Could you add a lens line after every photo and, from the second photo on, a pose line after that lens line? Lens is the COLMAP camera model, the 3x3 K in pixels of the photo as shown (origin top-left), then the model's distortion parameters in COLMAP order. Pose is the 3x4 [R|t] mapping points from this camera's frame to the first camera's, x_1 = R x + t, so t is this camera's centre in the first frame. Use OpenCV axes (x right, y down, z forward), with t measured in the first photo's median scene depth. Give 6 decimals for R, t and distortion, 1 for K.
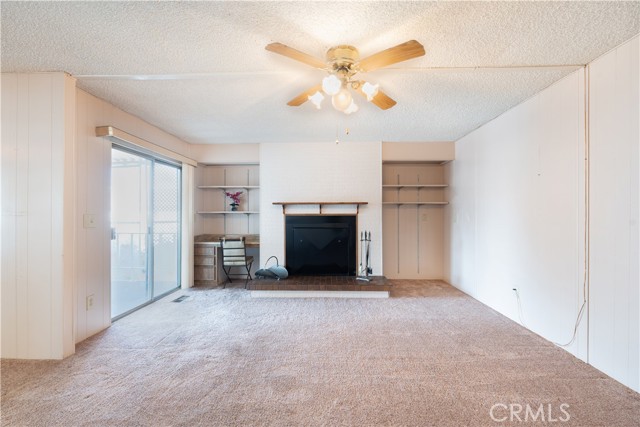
lens RADIAL K [[284.3, 0, 320.0], [0, 284.3, 213.5], [0, 0, 1]] dist [-0.000996, -0.000147]
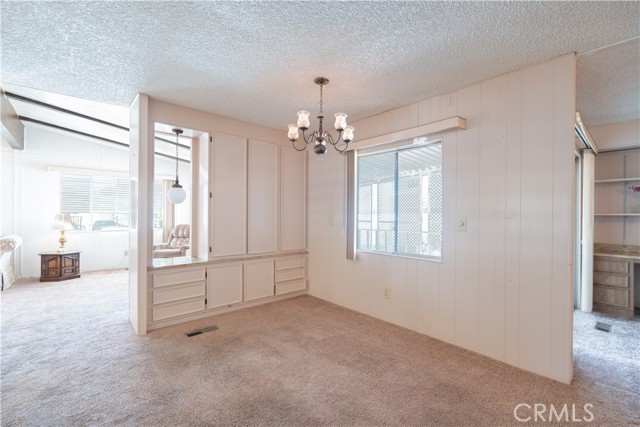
lens RADIAL K [[284.3, 0, 320.0], [0, 284.3, 213.5], [0, 0, 1]] dist [-0.000996, -0.000147]
pose [[0.698559, 0.002304, -0.715549, -0.415105], [-0.004962, 0.999986, -0.001624, -0.002500], [0.715536, 0.004685, 0.698561, -0.079458]]
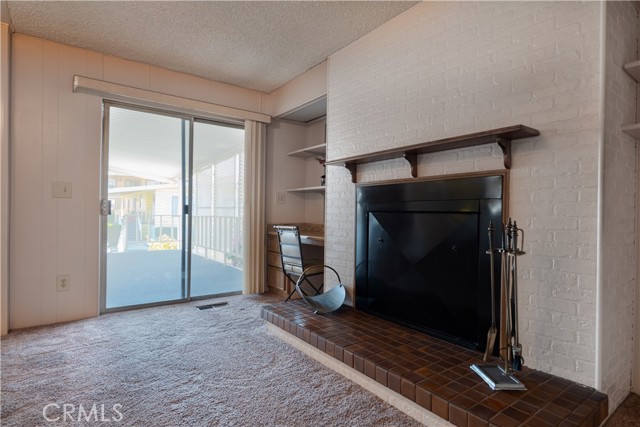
lens RADIAL K [[340.8, 0, 320.0], [0, 340.8, 213.5], [0, 0, 1]] dist [0.000950, 0.000138]
pose [[0.620358, 0.008904, -0.784269, 0.305709], [-0.009995, 0.999944, 0.003446, 0.053509], [0.784255, 0.005701, 0.620412, 0.591310]]
